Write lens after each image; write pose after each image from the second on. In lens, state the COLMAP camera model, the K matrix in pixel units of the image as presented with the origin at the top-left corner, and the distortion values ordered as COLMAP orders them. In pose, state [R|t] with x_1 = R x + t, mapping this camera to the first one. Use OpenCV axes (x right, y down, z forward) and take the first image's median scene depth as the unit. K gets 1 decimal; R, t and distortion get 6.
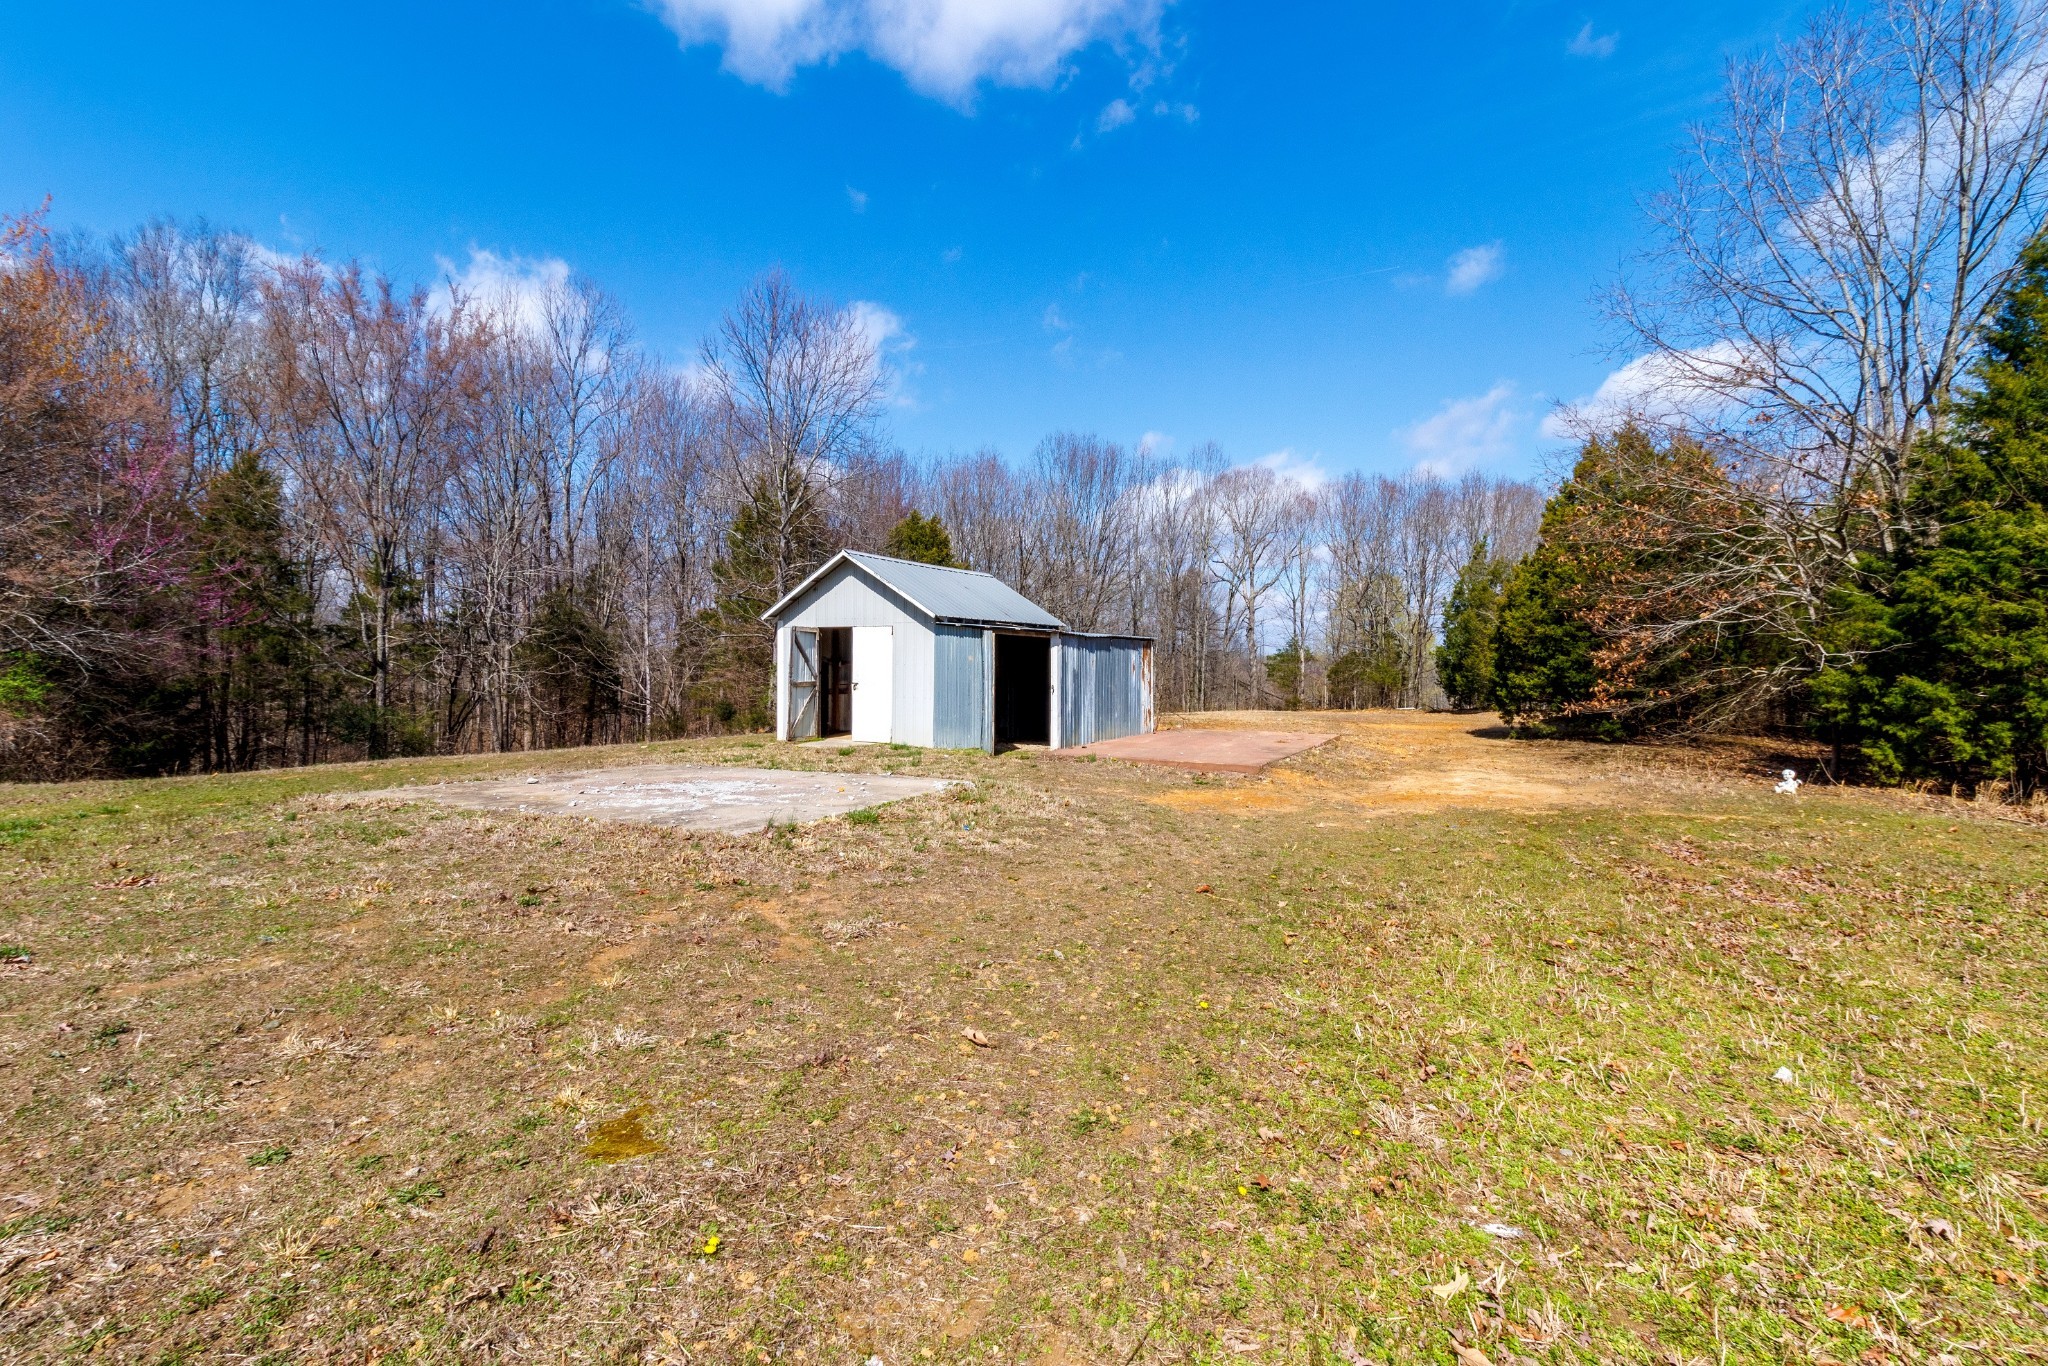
lens RADIAL K [[939.9, 0, 1009.3], [0, 939.9, 657.5], [0, 0, 1]] dist [-0.000086, 0.000120]
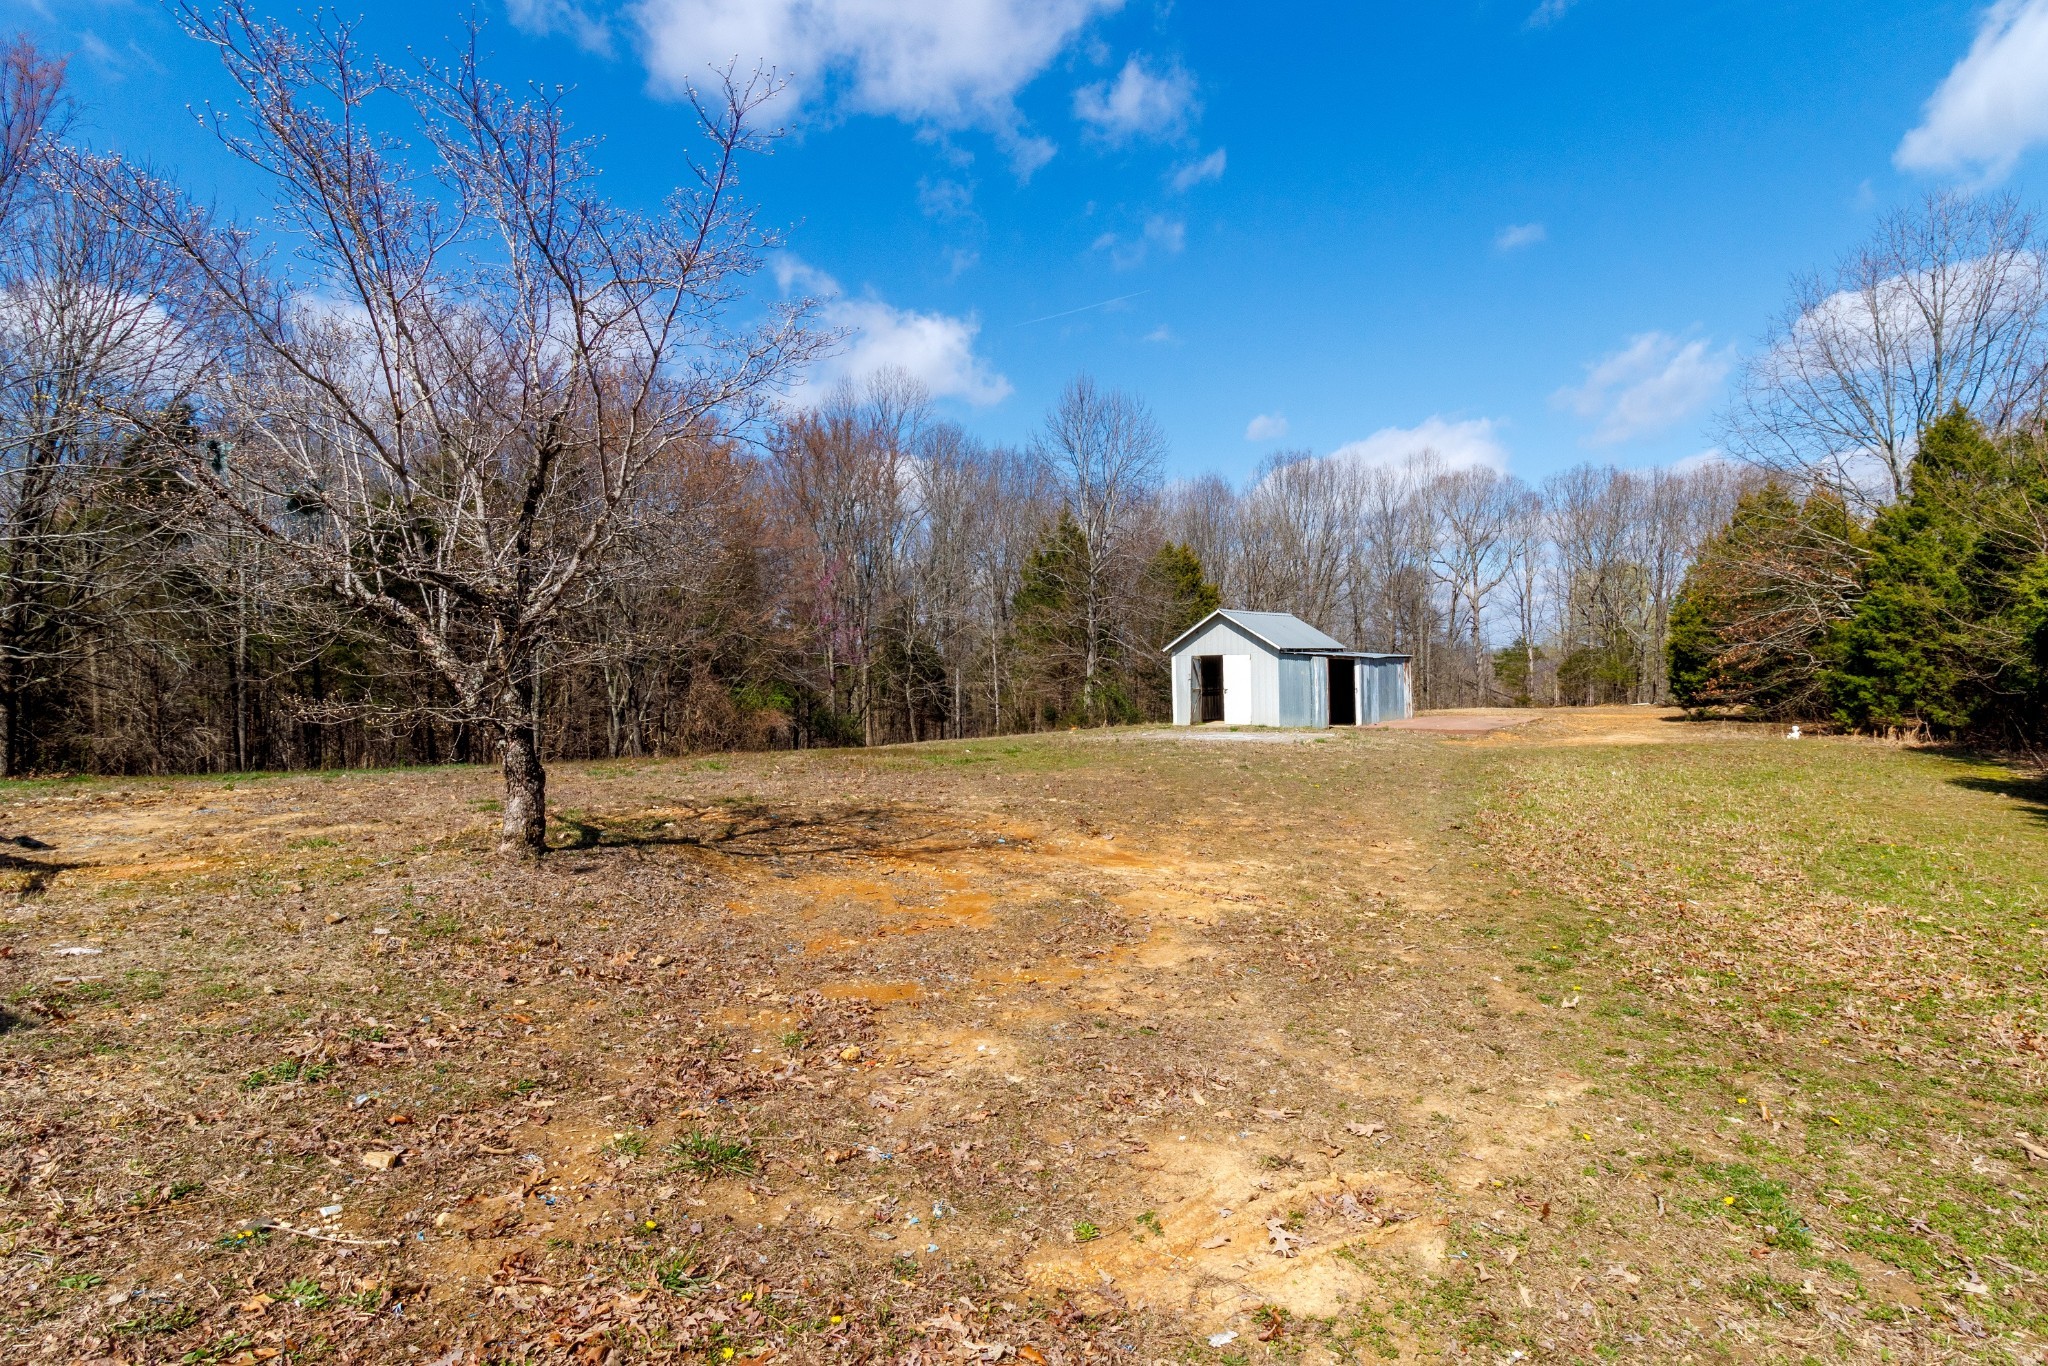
lens RADIAL K [[1005.6, 0, 1022.5], [0, 1005.6, 661.0], [0, 0, 1]] dist [0.000004, -0.000149]
pose [[0.984950, -0.024346, -0.171118, -0.207380], [0.024376, 0.999701, -0.001925, -0.026574], [0.171113, -0.002276, 0.985249, -0.788354]]
